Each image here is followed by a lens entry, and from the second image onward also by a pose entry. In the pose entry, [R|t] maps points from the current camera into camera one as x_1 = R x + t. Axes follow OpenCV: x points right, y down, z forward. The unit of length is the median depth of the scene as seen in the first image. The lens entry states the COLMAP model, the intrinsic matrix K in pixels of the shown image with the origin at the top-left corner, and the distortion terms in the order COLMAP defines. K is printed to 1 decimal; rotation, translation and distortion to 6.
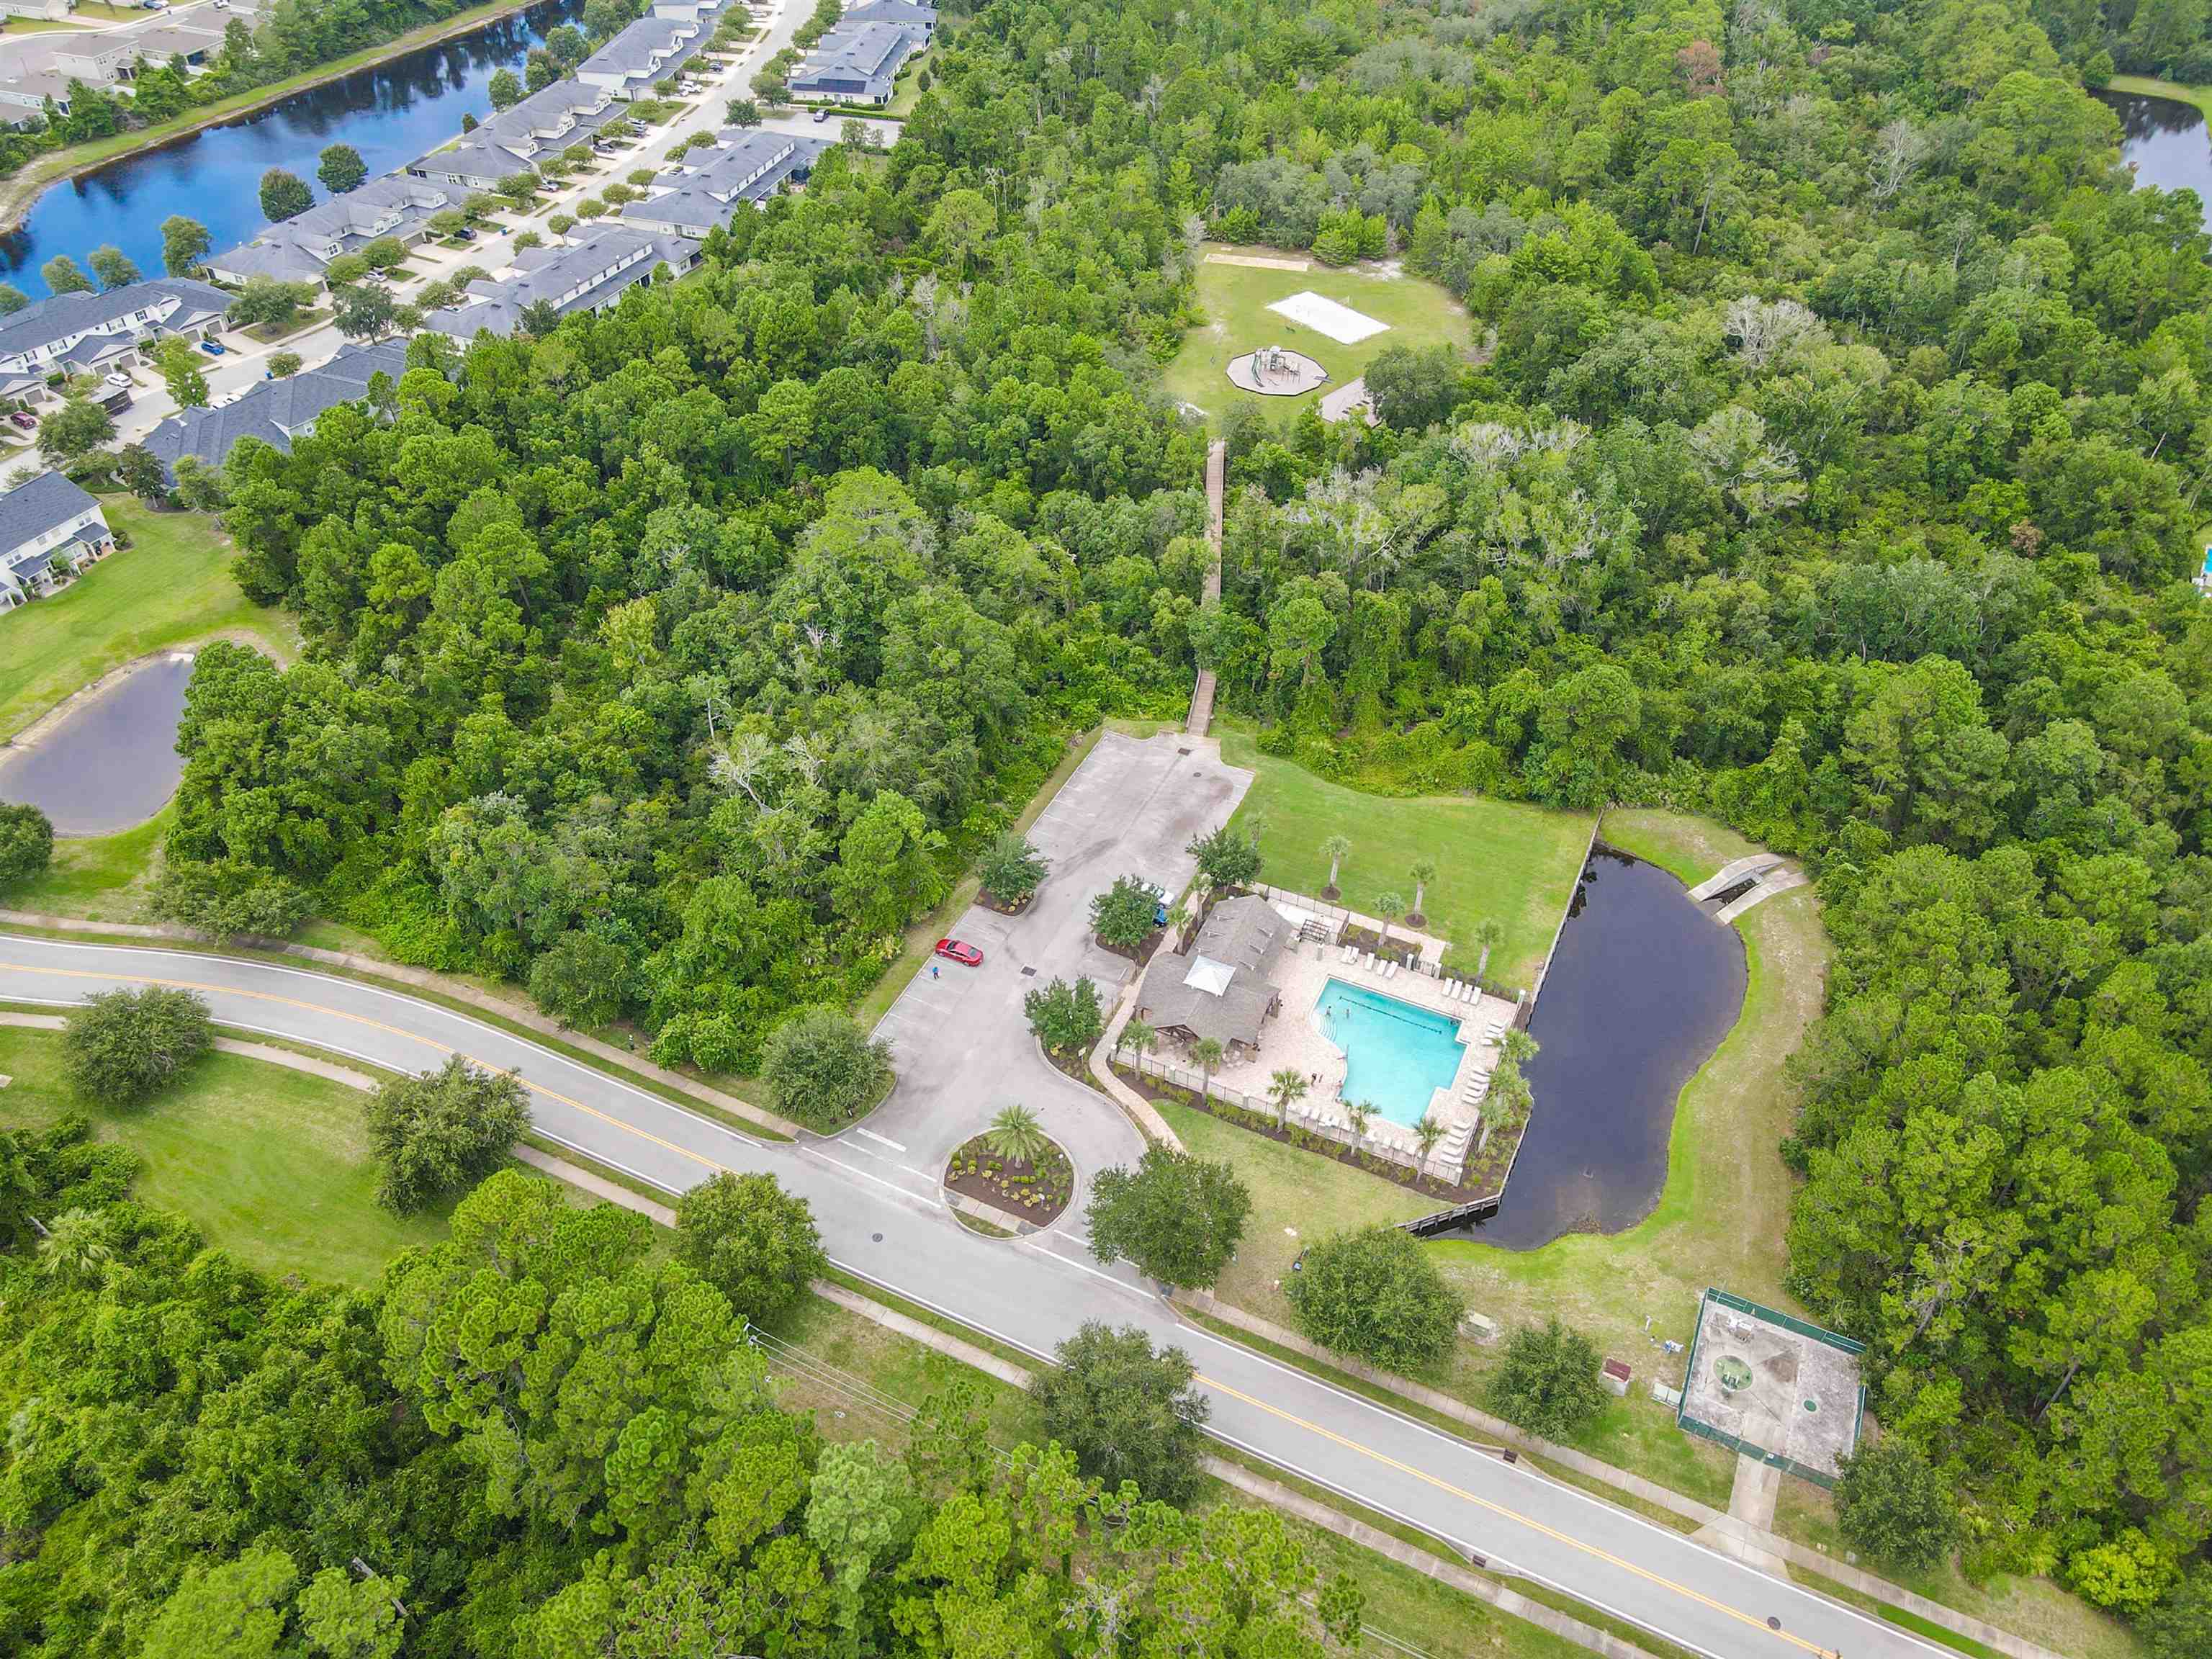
lens RADIAL K [[1595.0, 0, 1106.0], [0, 1595.0, 829.5], [0, 0, 1]] dist [-0.024520, 0.065173]
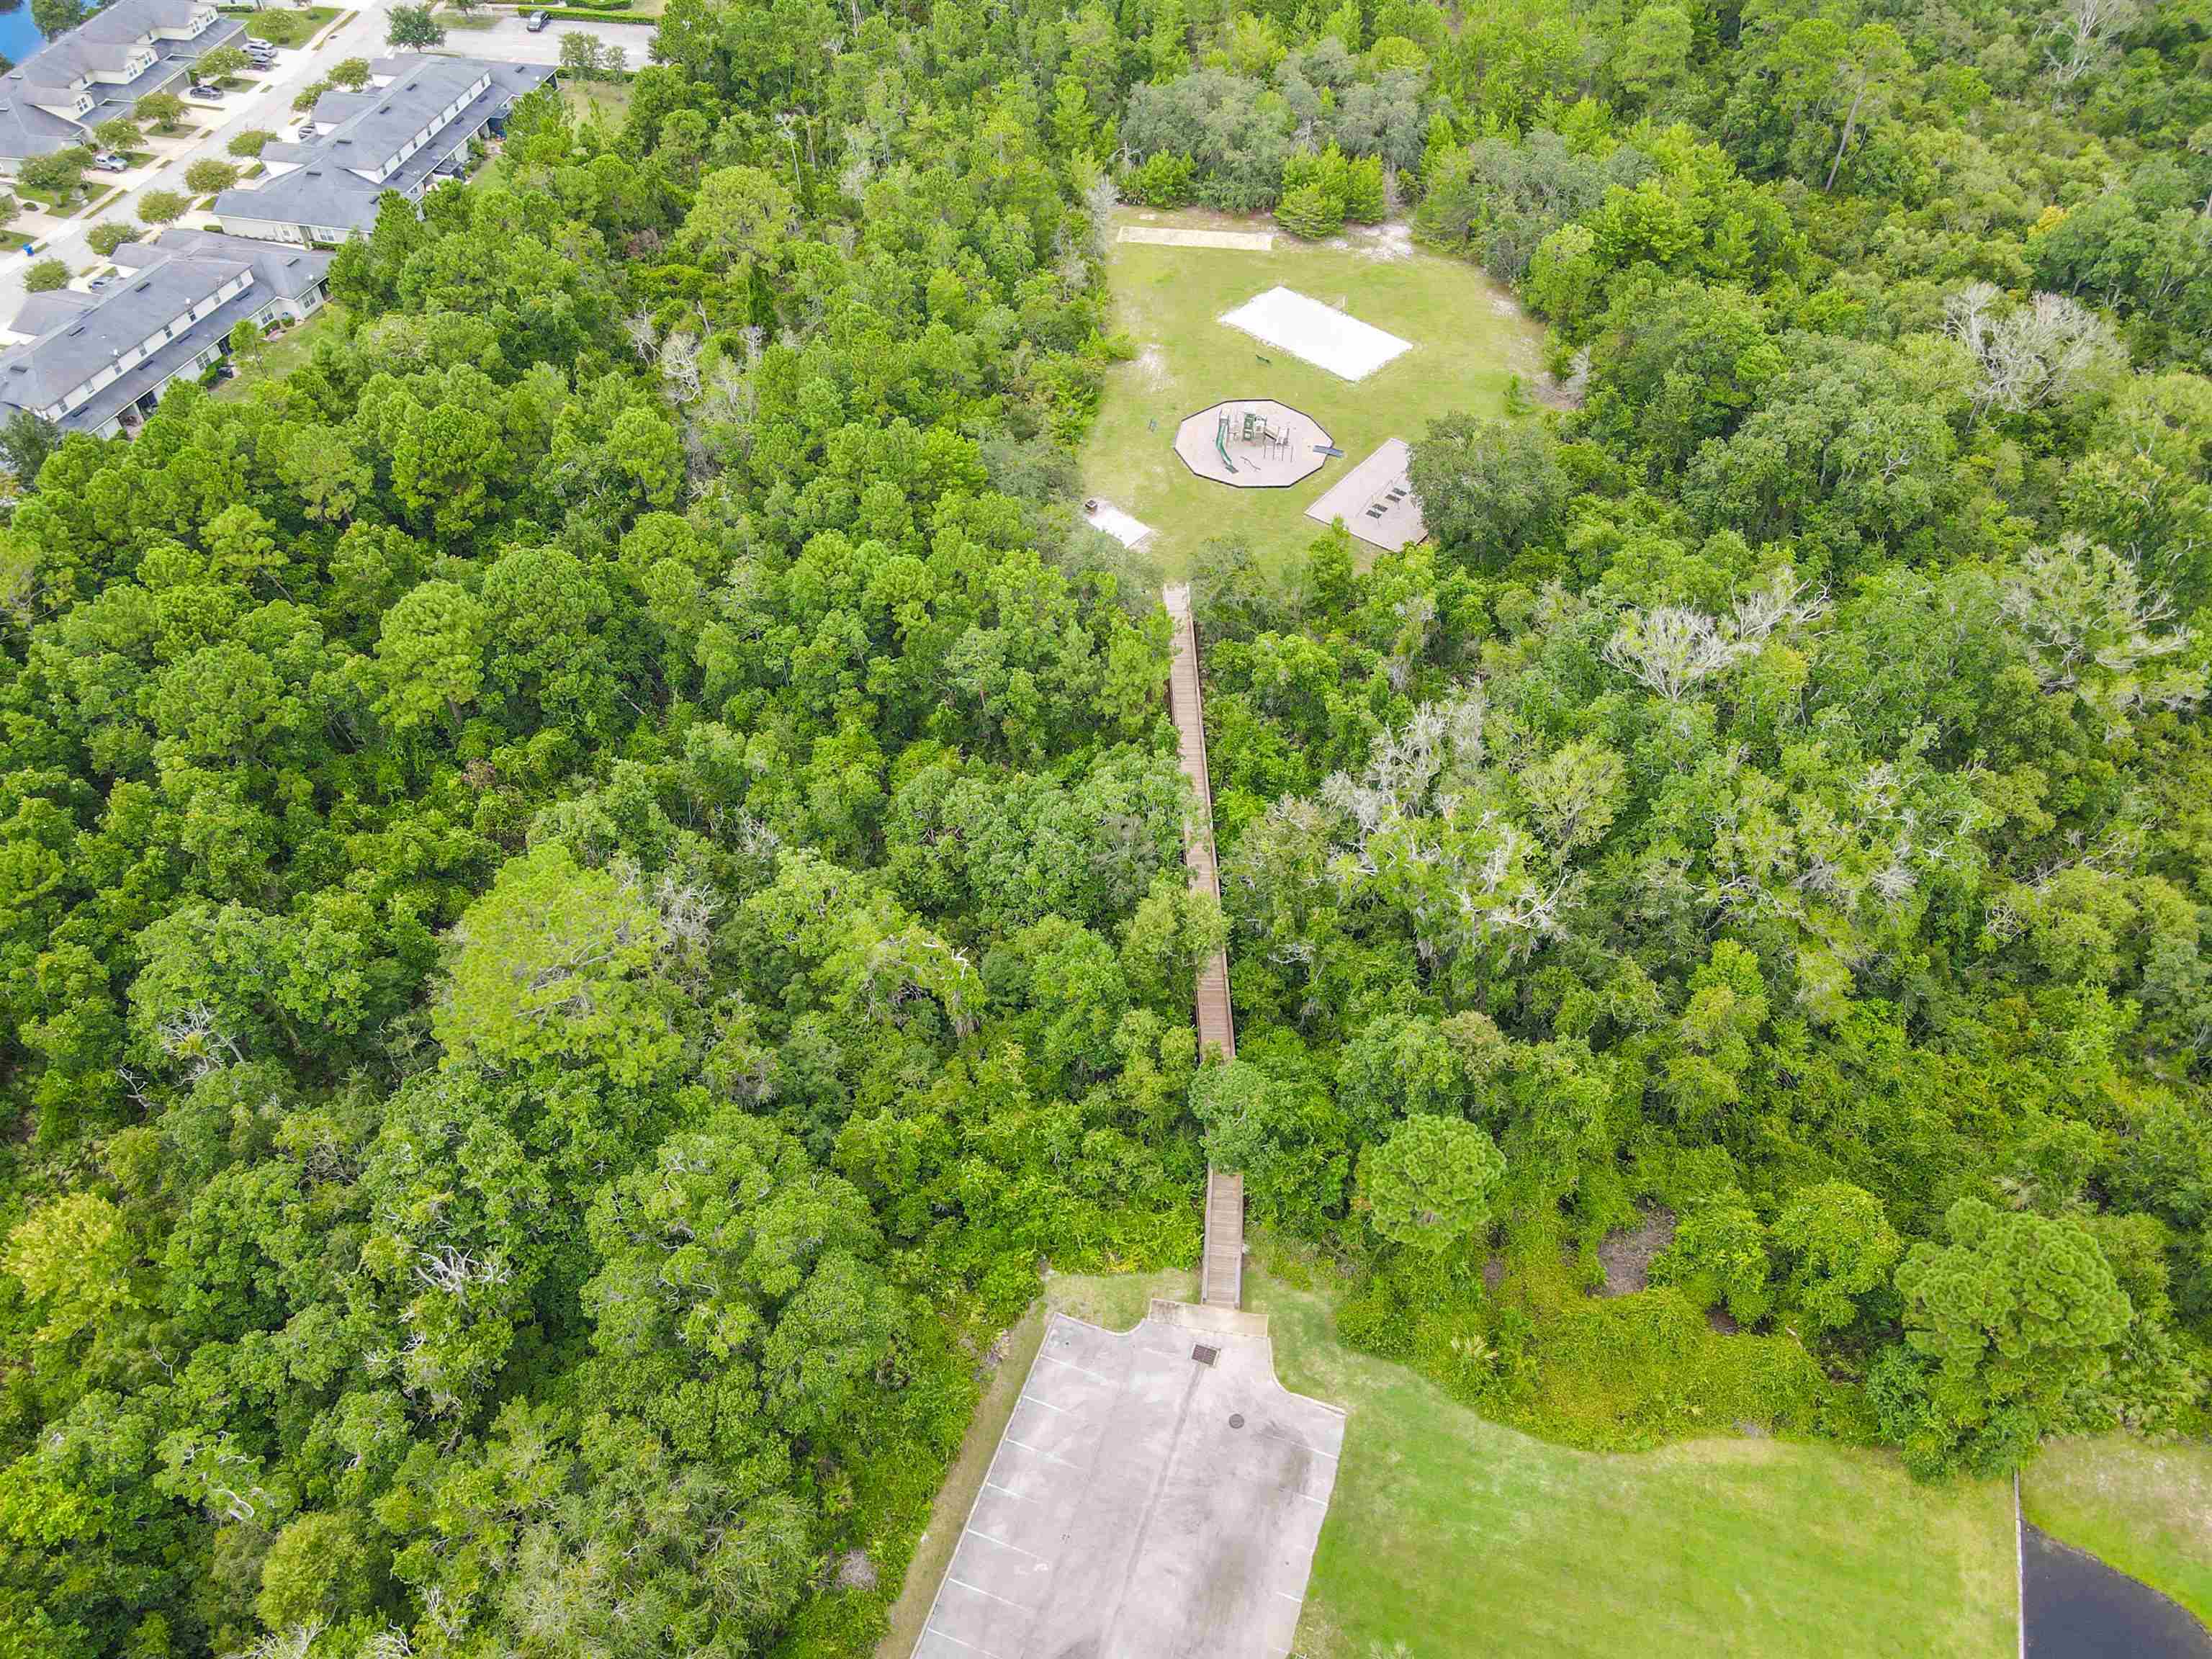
lens RADIAL K [[1606.7, 0, 1101.8], [0, 1606.7, 822.7], [0, 0, 1]] dist [0.005204, 0.010169]
pose [[0.995642, -0.074188, 0.056516, -0.001729], [0.069209, 0.993934, 0.085471, -0.264113], [-0.062514, -0.081187, 0.994736, 0.472473]]
